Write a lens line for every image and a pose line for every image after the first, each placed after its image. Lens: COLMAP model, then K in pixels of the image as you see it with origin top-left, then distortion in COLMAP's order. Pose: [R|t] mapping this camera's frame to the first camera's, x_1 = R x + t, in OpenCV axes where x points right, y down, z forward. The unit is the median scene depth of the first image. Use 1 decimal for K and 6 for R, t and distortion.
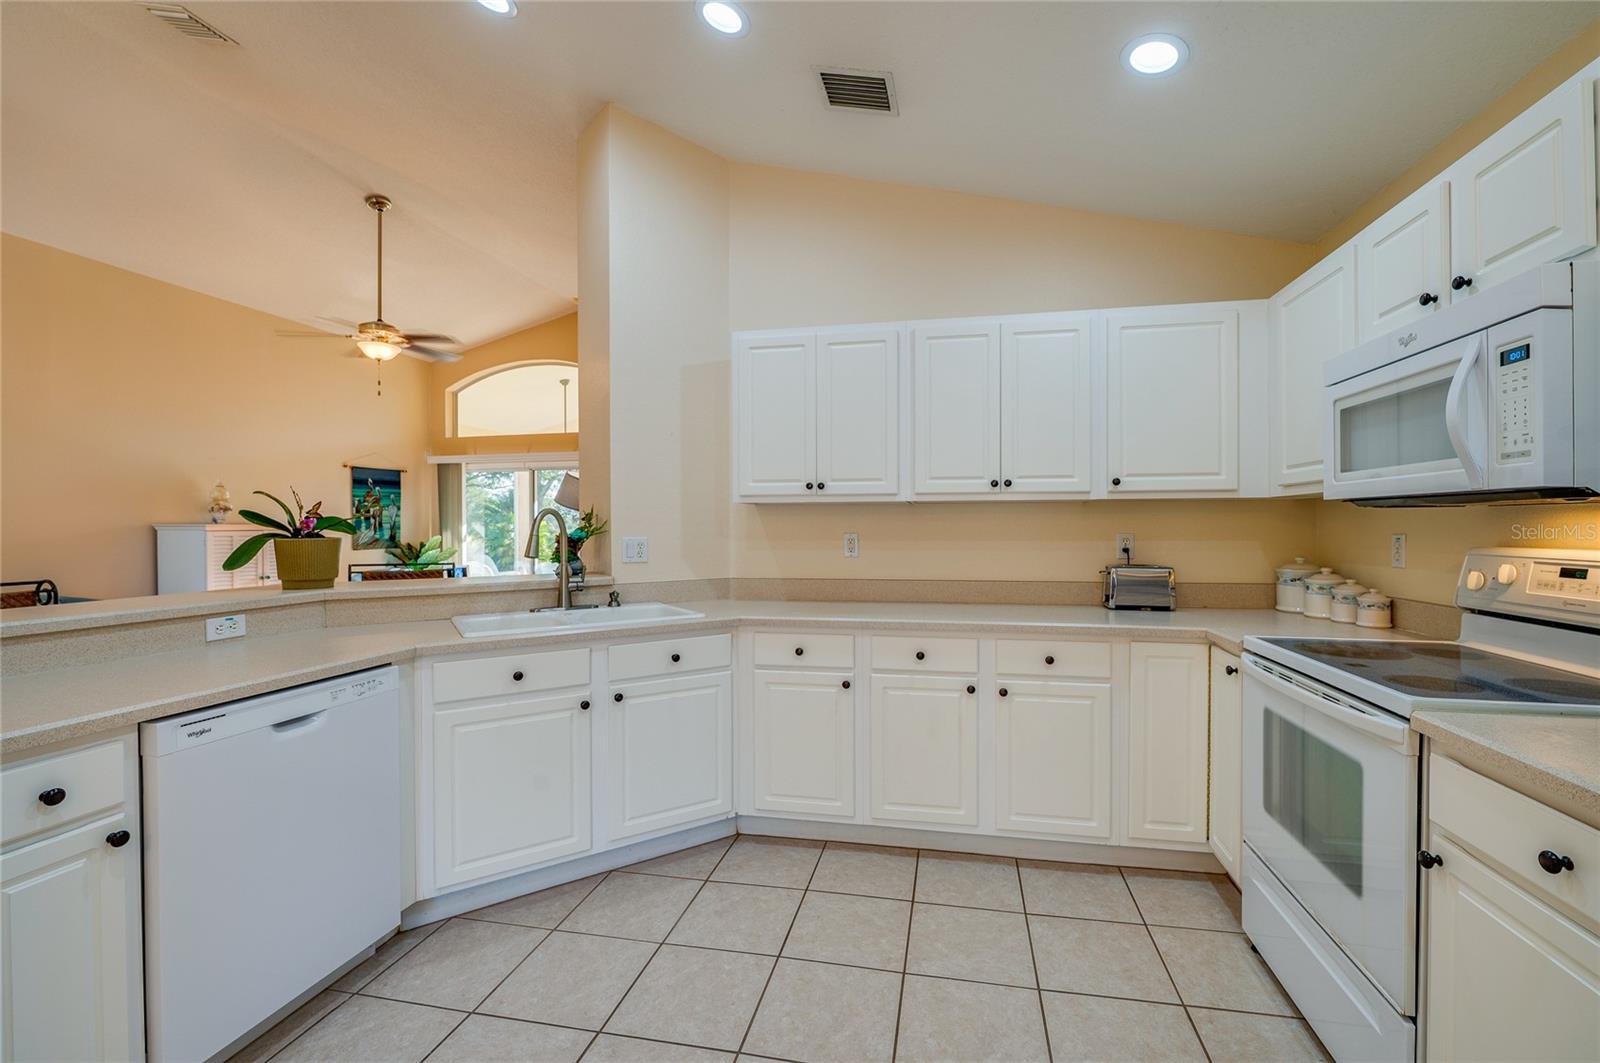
lens RADIAL K [[674.0, 0, 817.8], [0, 674.0, 530.4], [0, 0, 1]] dist [-0.008118, 0.000151]
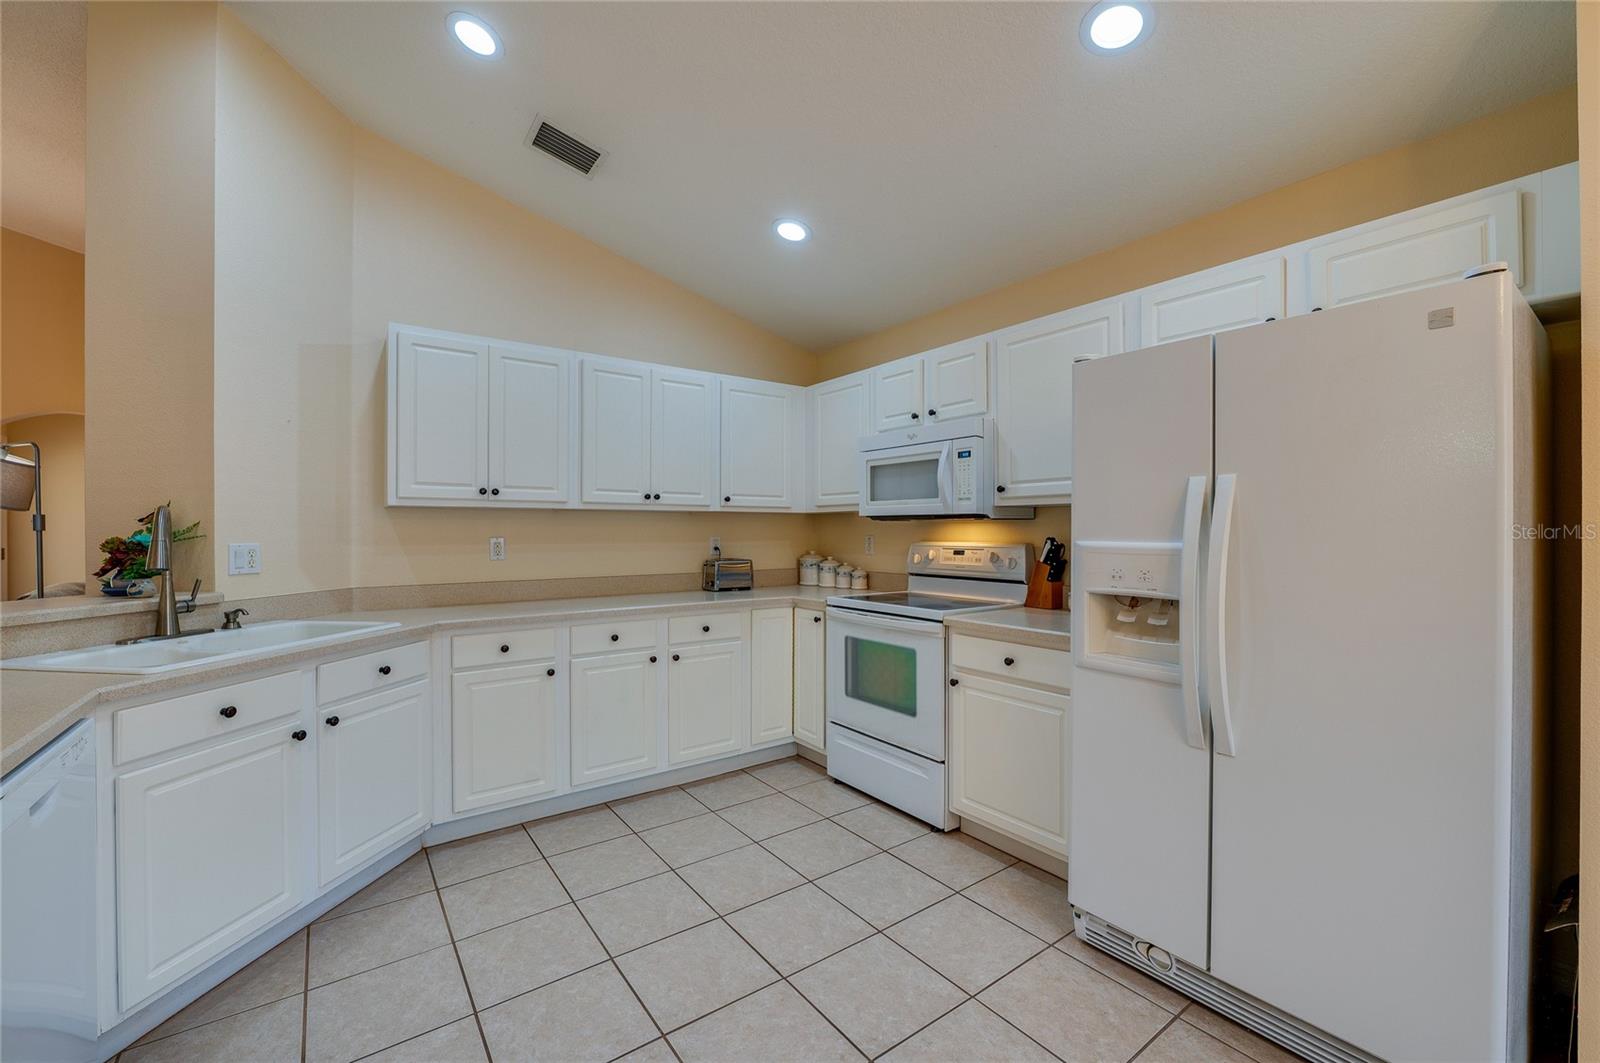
lens RADIAL K [[676.0, 0, 800.0], [0, 676.0, 531.5], [0, 0, 1]] dist [-0.008571, 0.000112]
pose [[0.671515, 0.001456, 0.740990, -0.500906], [0.003631, 0.999980, -0.005255, 0.003083], [-0.740982, 0.006220, 0.671496, -0.055178]]
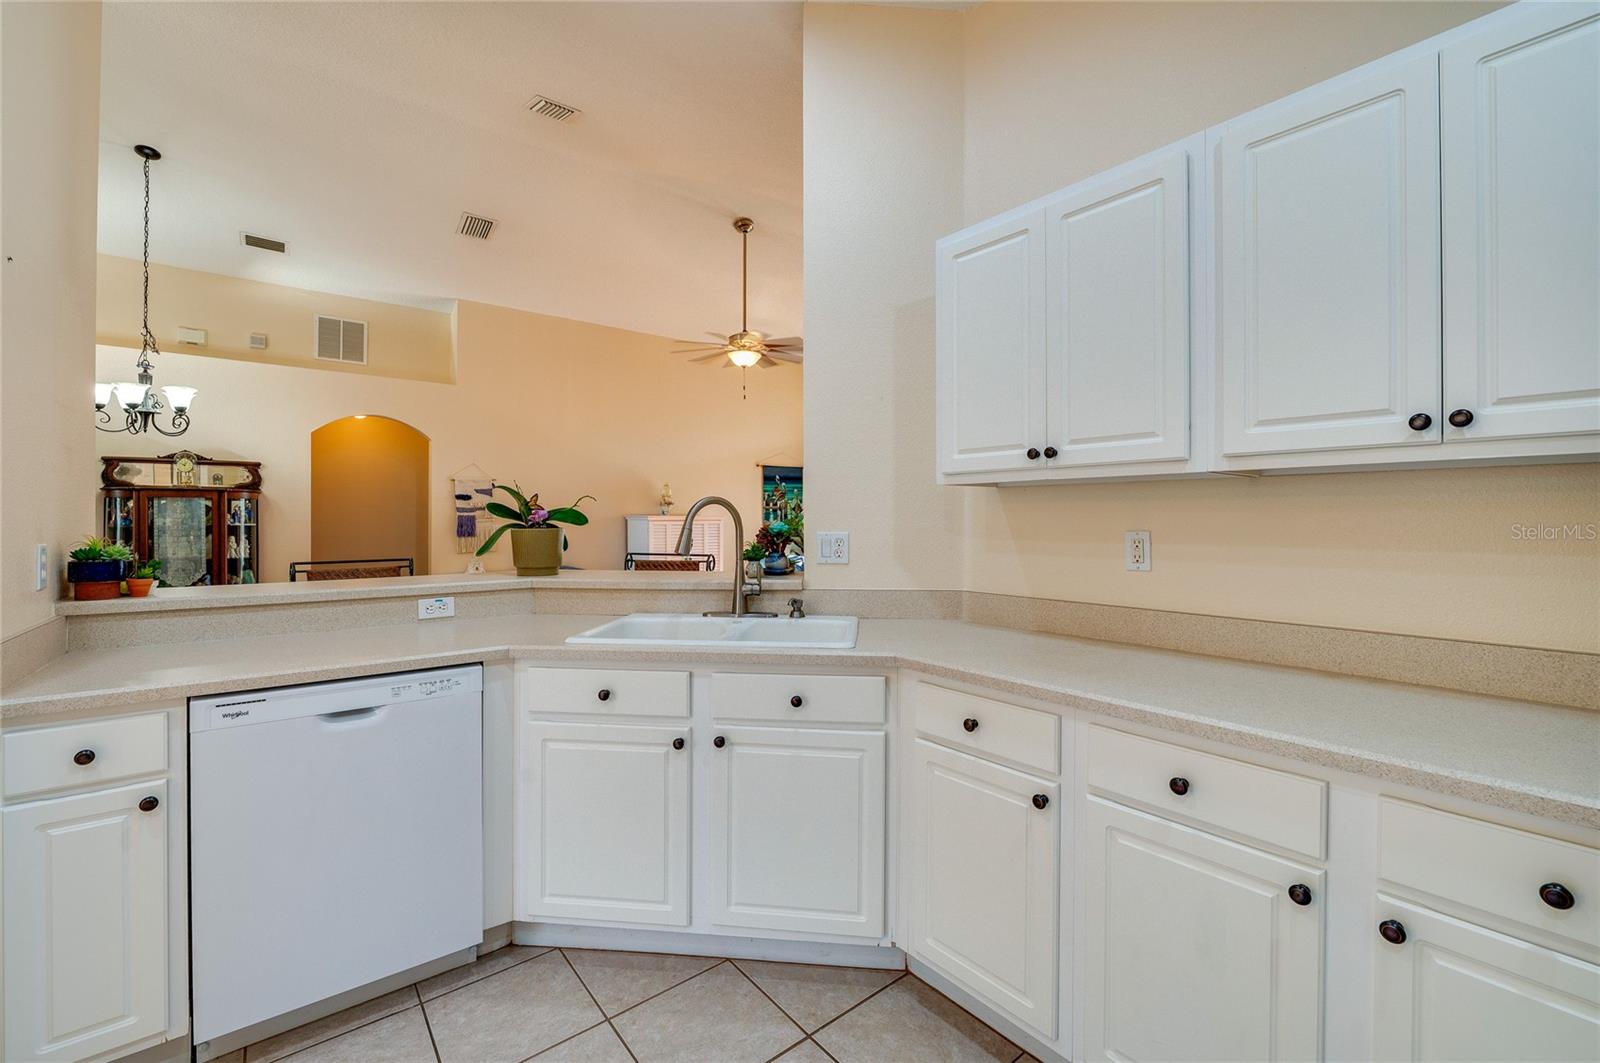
lens RADIAL K [[664.6, 0, 801.0], [0, 664.6, 519.6], [0, 0, 1]] dist [-0.011708, 0.000117]
pose [[0.771678, 0.004356, -0.635999, 0.234772], [-0.006433, 0.999979, -0.000957, -0.003900], [0.635981, 0.004830, 0.771689, 0.439562]]
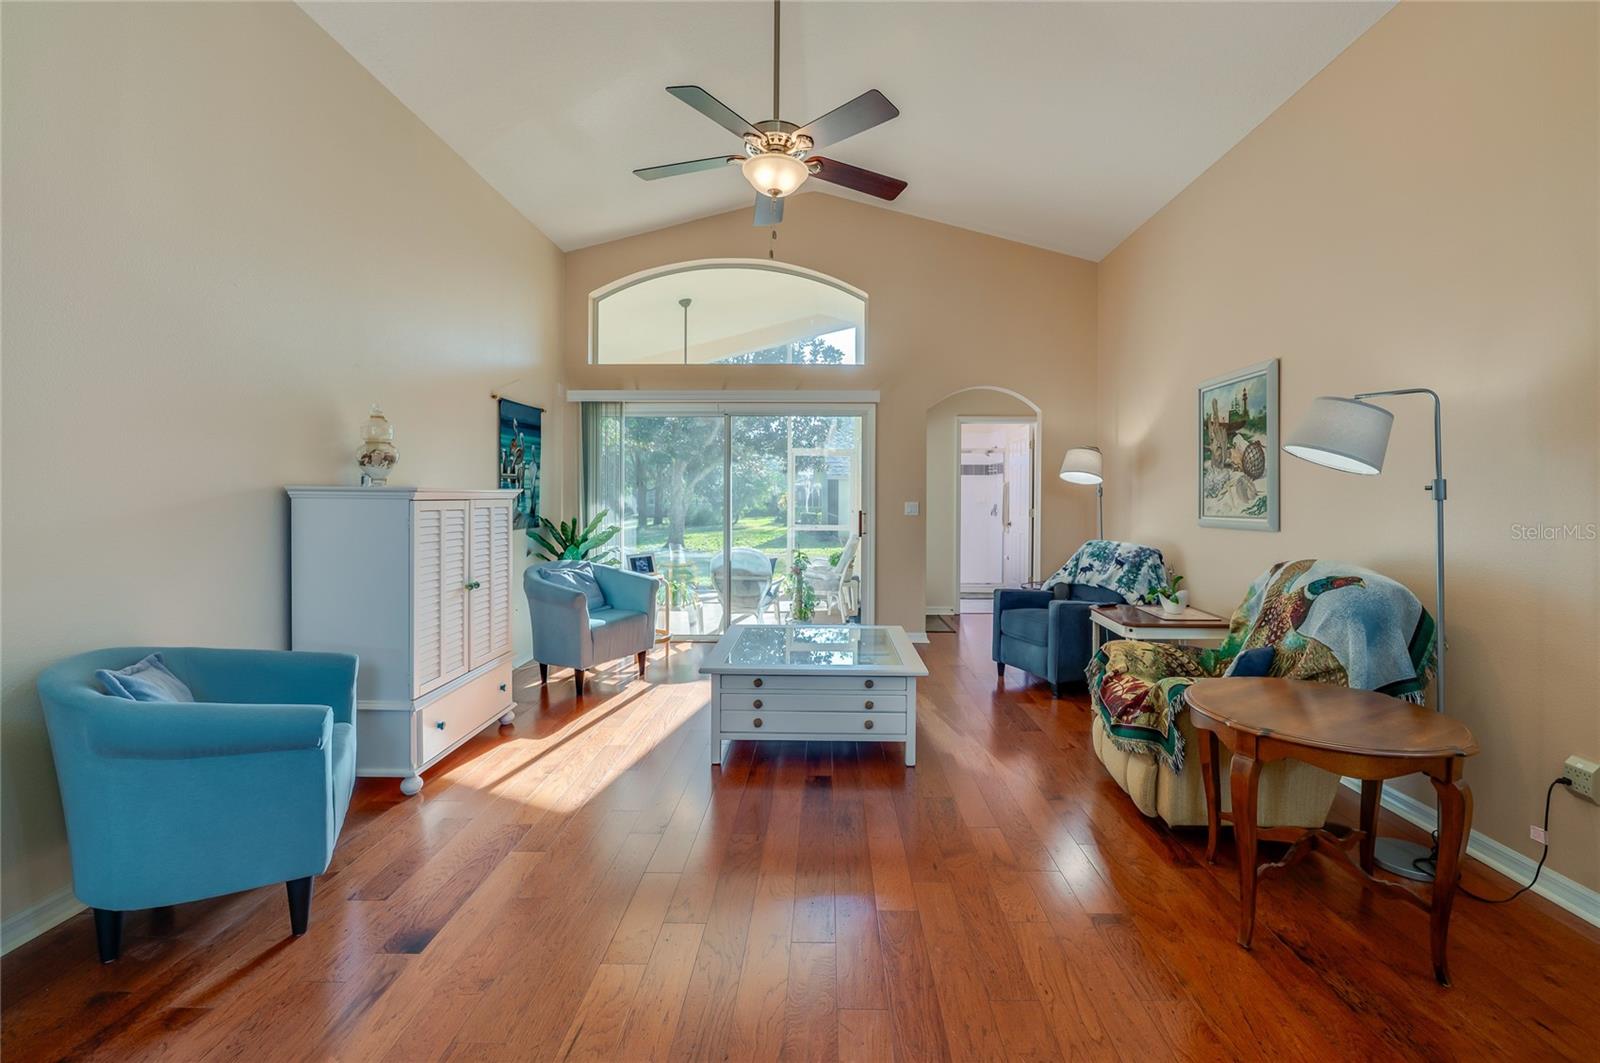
lens RADIAL K [[688.4, 0, 803.8], [0, 688.4, 501.8], [0, 0, 1]] dist [-0.011225, 0.000252]
pose [[0.981612, 0.008060, 0.190716, -1.483208], [-0.007845, 0.999967, -0.001883, 0.002064], [-0.190725, 0.000352, 0.981643, 0.871383]]
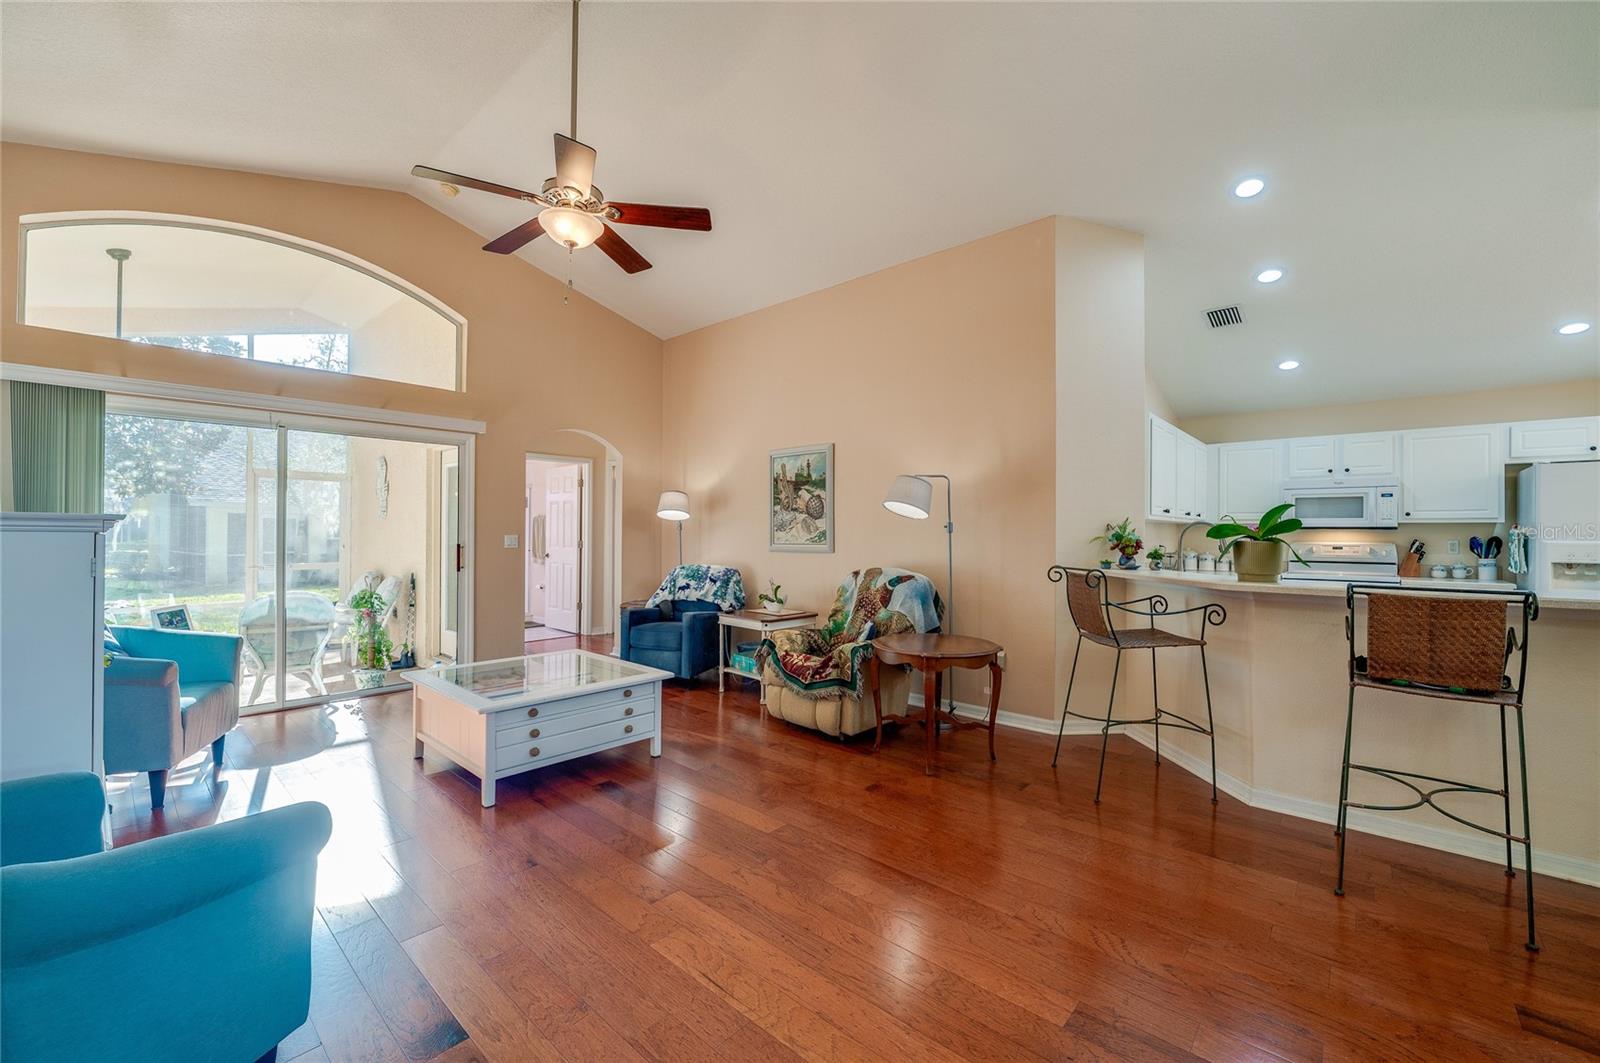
lens RADIAL K [[676.0, 0, 800.0], [0, 676.0, 531.5], [0, 0, 1]] dist [-0.008571, 0.000112]
pose [[0.484354, 0.010053, 0.874815, -2.216236], [-0.000889, 0.999939, -0.010999, 0.008139], [-0.874872, 0.004550, 0.484333, 1.090005]]
